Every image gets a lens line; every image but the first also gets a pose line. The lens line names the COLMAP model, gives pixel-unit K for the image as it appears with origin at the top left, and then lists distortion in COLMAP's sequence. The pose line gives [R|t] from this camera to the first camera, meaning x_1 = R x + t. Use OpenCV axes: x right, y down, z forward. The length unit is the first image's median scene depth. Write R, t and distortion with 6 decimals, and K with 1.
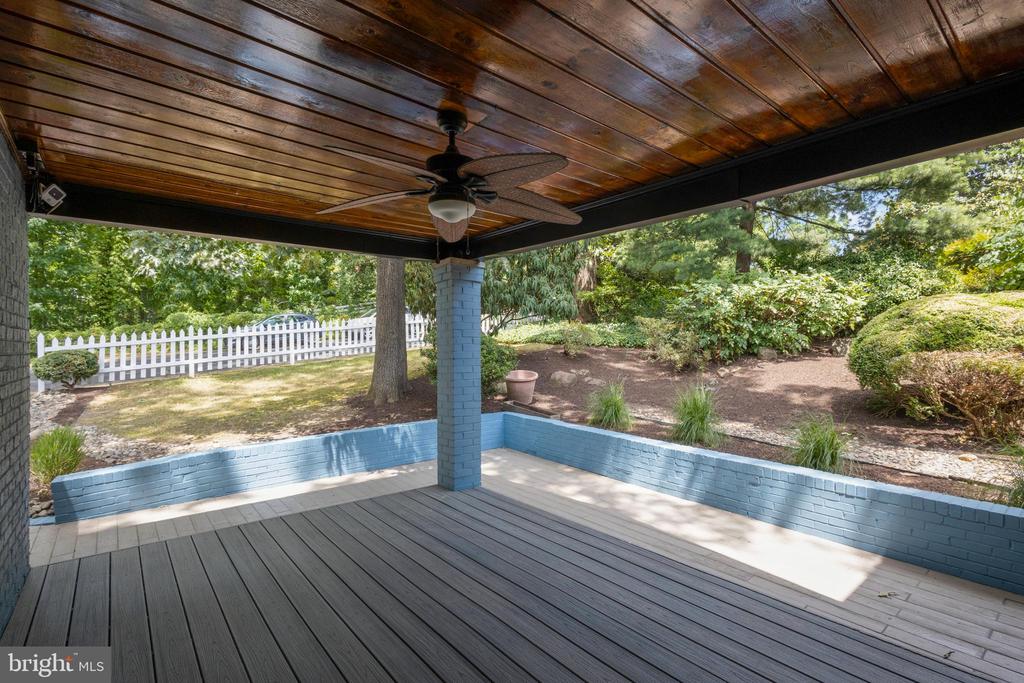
lens RADIAL K [[483.3, 0, 513.8], [0, 483.3, 344.6], [0, 0, 1]] dist [0.006646, 0.000375]
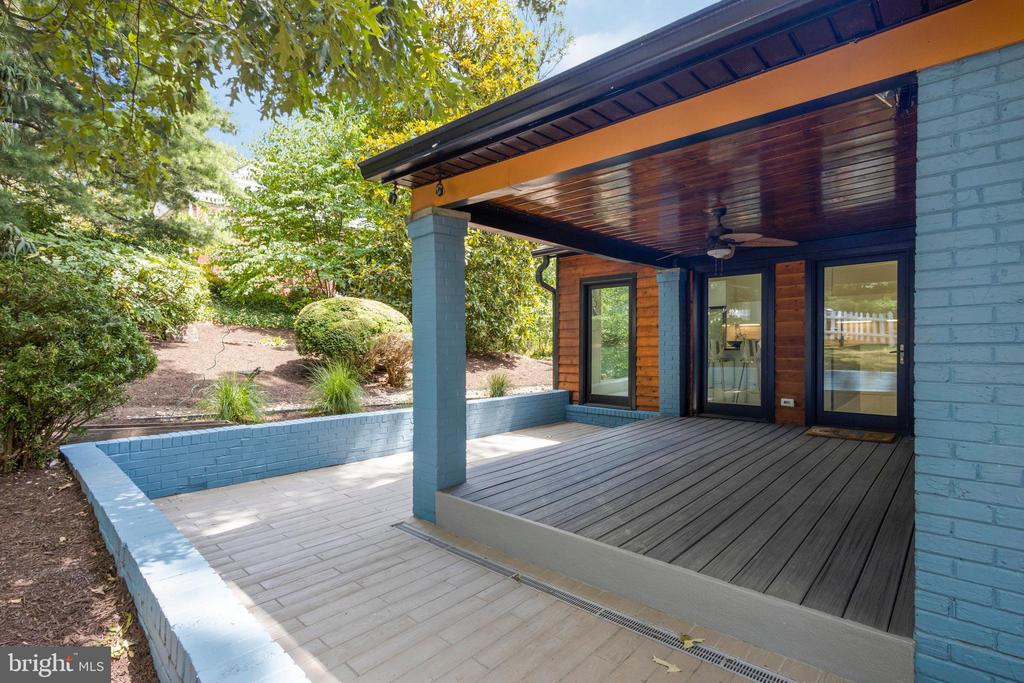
lens RADIAL K [[483.3, 0, 516.4], [0, 483.3, 338.8], [0, 0, 1]] dist [0.006646, 0.000375]
pose [[-0.132108, -0.003897, 0.991228, -1.215056], [0.000116, 0.999992, 0.003947, 0.048042], [-0.991235, 0.000636, -0.132107, 1.235039]]
